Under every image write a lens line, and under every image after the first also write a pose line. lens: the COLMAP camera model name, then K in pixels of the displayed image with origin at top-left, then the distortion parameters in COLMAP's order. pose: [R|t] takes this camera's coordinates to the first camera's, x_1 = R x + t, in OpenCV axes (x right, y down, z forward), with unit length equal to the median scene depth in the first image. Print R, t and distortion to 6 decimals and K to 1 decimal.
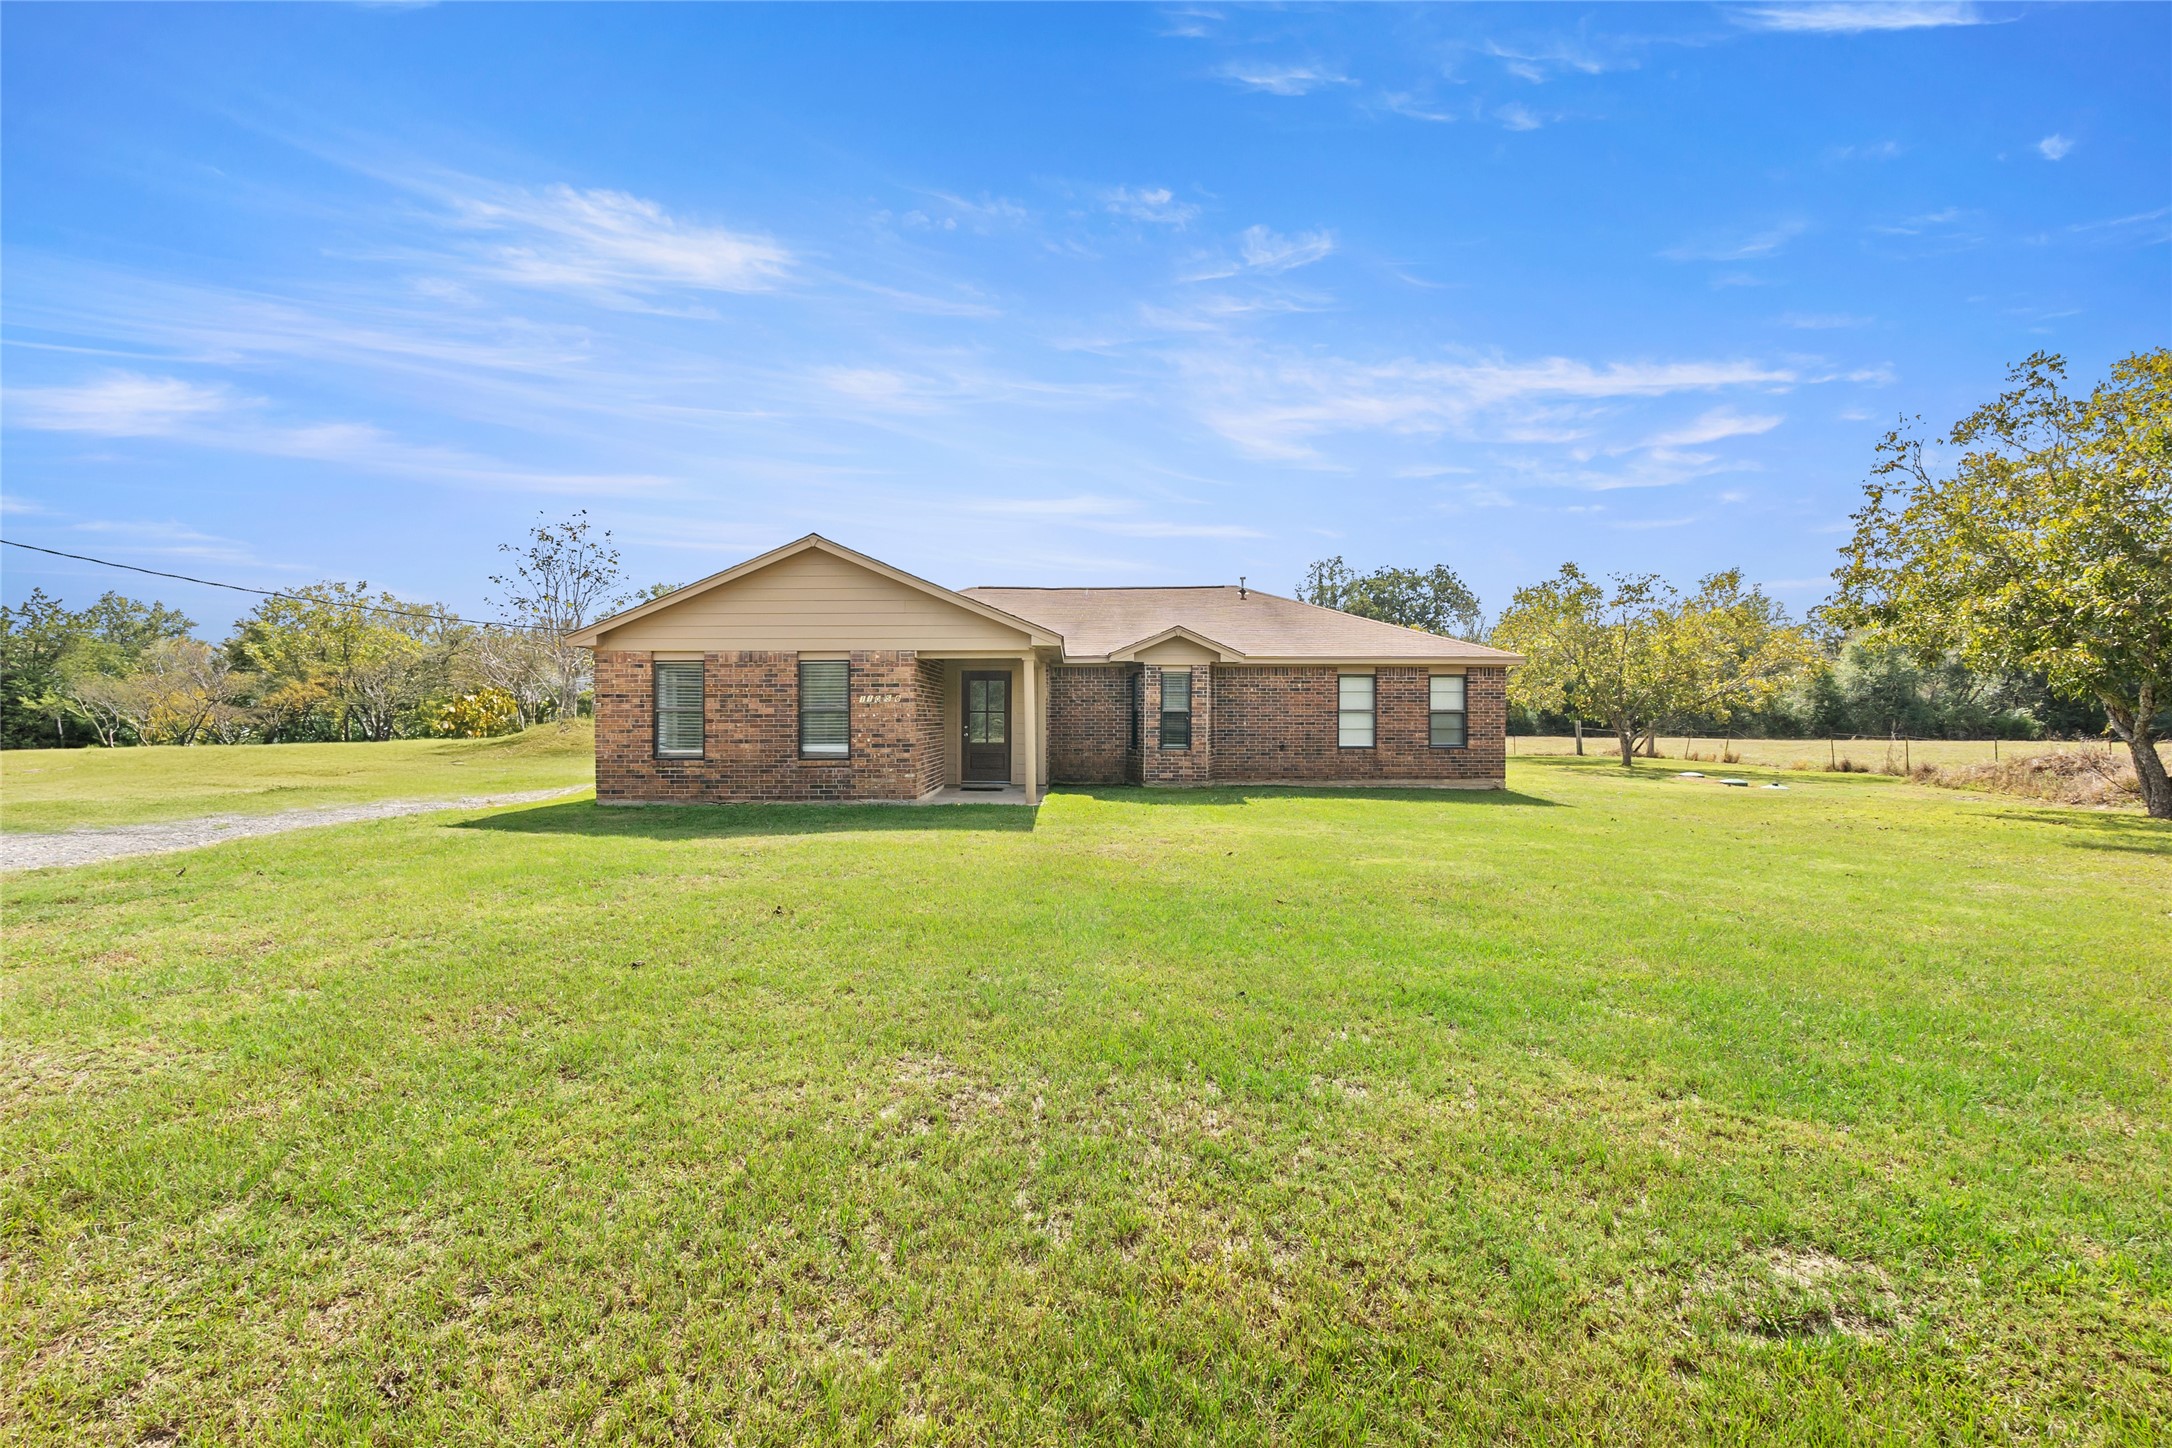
lens RADIAL K [[1017.9, 0, 1088.4], [0, 1017.9, 723.2], [0, 0, 1]] dist [-0.007638, 0.001449]
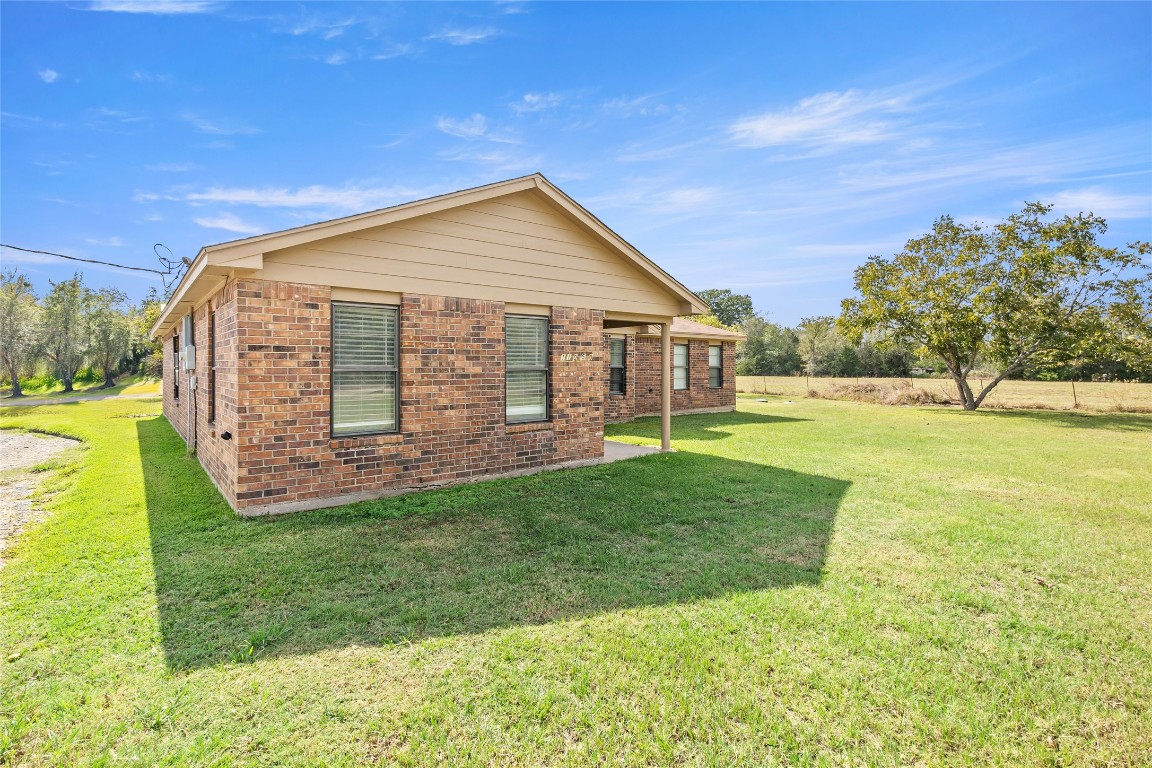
lens RADIAL K [[539.9, 0, 577.5], [0, 539.9, 361.8], [0, 0, 1]] dist [-0.007638, 0.001449]
pose [[0.775980, 0.006336, 0.630726, -0.530827], [0.001618, 0.999926, -0.012036, -0.013314], [-0.630756, 0.010361, 0.775912, 0.597031]]
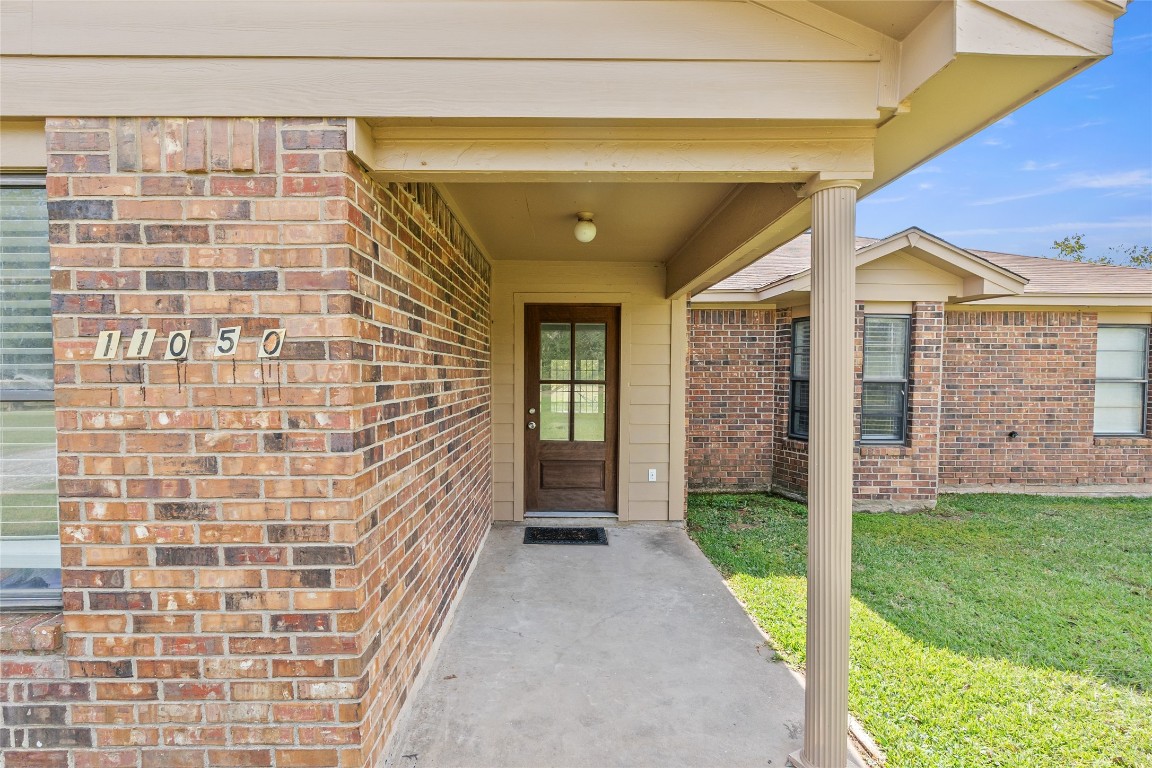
lens RADIAL K [[539.9, 0, 573.9], [0, 539.9, 391.8], [0, 0, 1]] dist [-0.007638, 0.001449]
pose [[0.999911, 0.005830, 0.011968, -0.123923], [-0.006209, 0.999473, 0.031872, -0.017780], [-0.011776, -0.031944, 0.999420, 0.883142]]
